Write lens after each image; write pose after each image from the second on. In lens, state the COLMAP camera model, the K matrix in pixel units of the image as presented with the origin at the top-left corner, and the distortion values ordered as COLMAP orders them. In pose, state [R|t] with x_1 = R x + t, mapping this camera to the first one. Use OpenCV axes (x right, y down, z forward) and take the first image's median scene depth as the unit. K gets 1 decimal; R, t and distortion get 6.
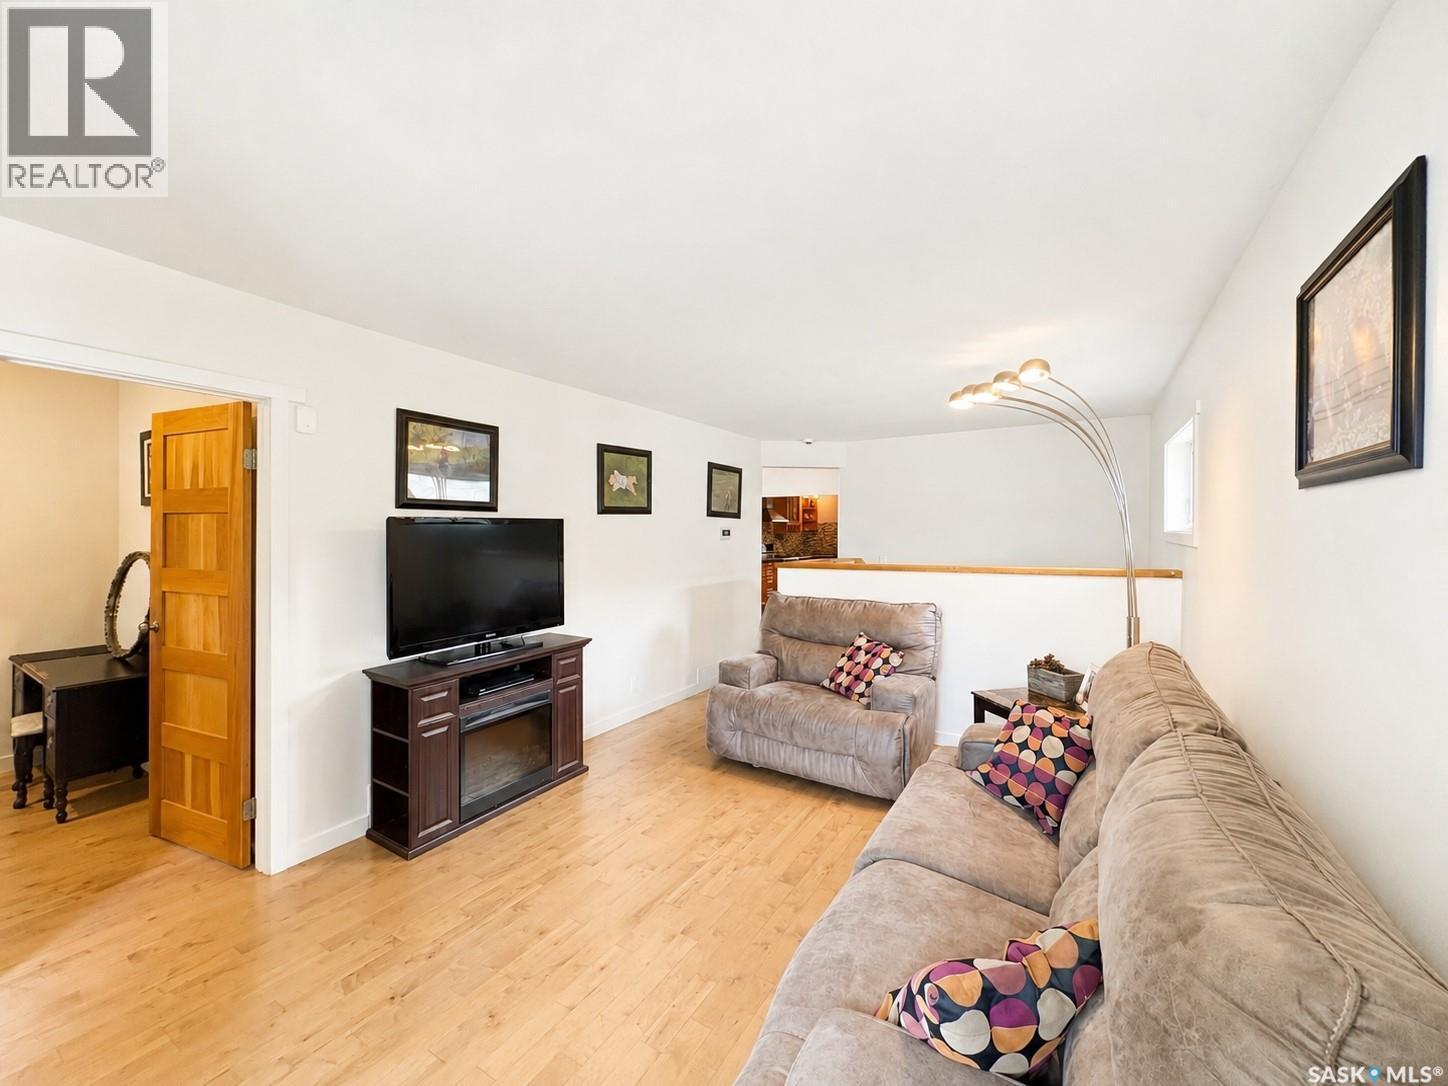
lens RADIAL K [[584.7, 0, 722.8], [0, 584.7, 539.2], [0, 0, 1]] dist [-0.000564, 0.000020]
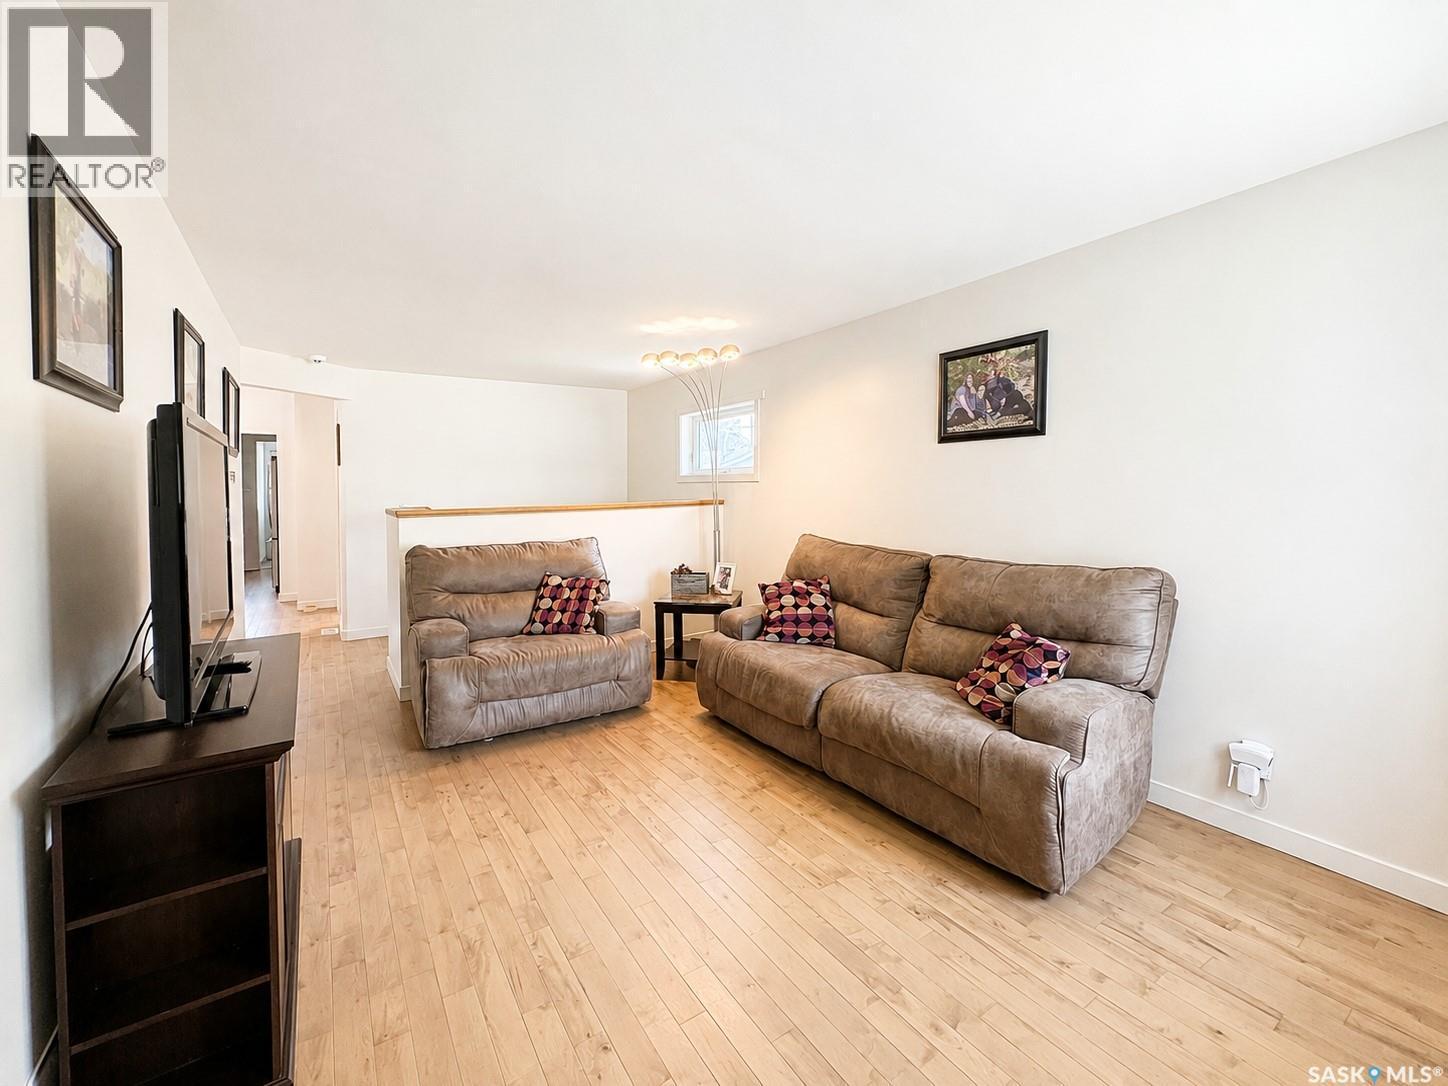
lens RADIAL K [[584.7, 0, 719.5], [0, 584.7, 534.8], [0, 0, 1]] dist [-0.000564, 0.000020]
pose [[0.417500, -0.087592, 0.904445, -0.749293], [0.027321, 0.996103, 0.083857, 0.024281], [-0.908266, -0.010300, 0.418266, 0.425505]]
